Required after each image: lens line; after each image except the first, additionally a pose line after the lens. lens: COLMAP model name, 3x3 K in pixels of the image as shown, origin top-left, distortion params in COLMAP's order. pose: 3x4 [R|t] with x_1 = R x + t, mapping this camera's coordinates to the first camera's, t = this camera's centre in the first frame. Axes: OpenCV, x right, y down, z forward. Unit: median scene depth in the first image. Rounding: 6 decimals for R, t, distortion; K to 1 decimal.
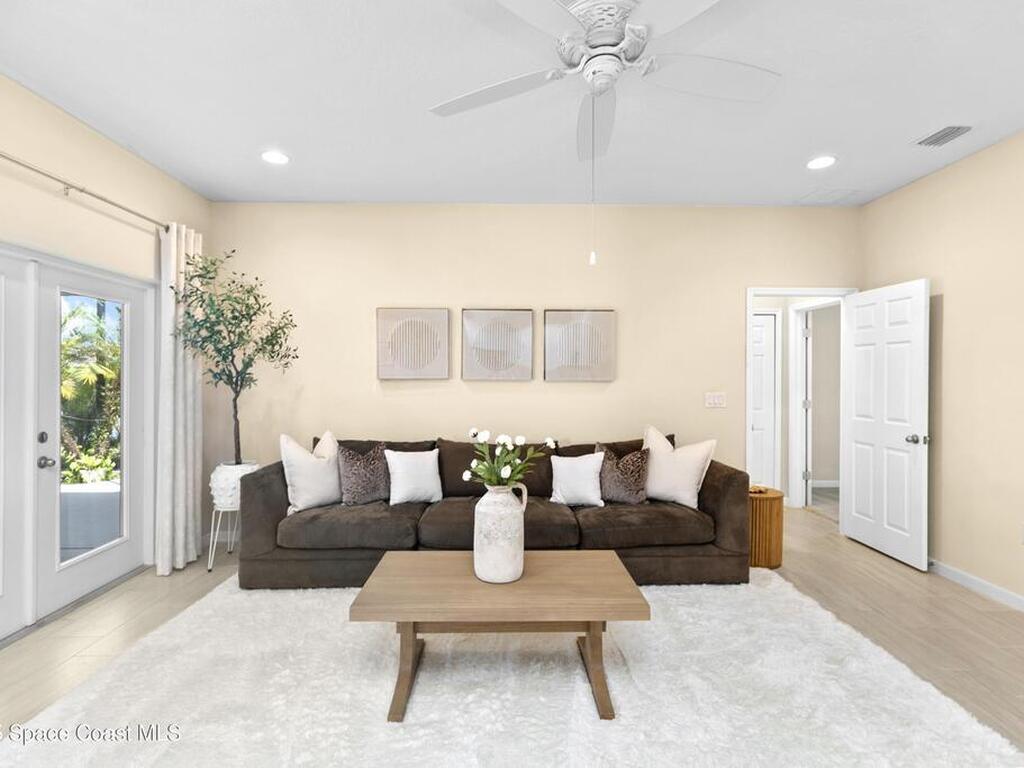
lens RADIAL K [[539.4, 0, 508.8], [0, 539.4, 385.2], [0, 0, 1]] dist [0.001187, 0.000415]
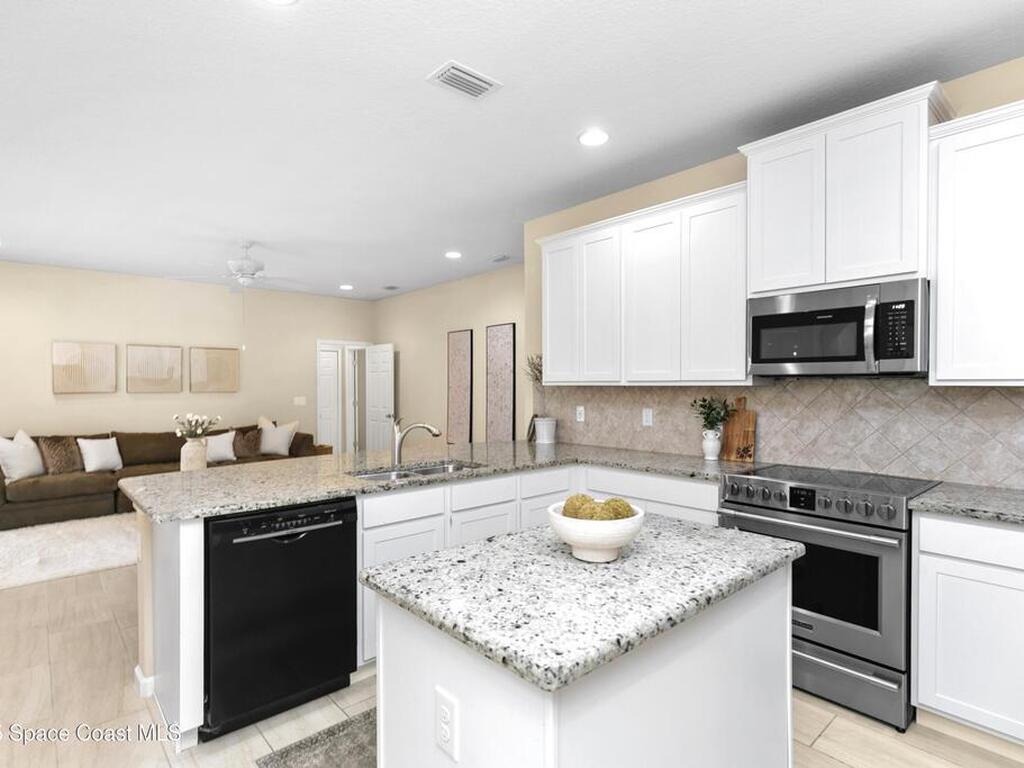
lens RADIAL K [[539.4, 0, 508.8], [0, 539.4, 385.2], [0, 0, 1]] dist [0.001187, 0.000415]
pose [[0.766128, -0.005961, 0.642661, -0.273568], [0.017561, 0.999778, -0.011662, 0.008018], [-0.642448, 0.020221, 0.766062, -0.945369]]
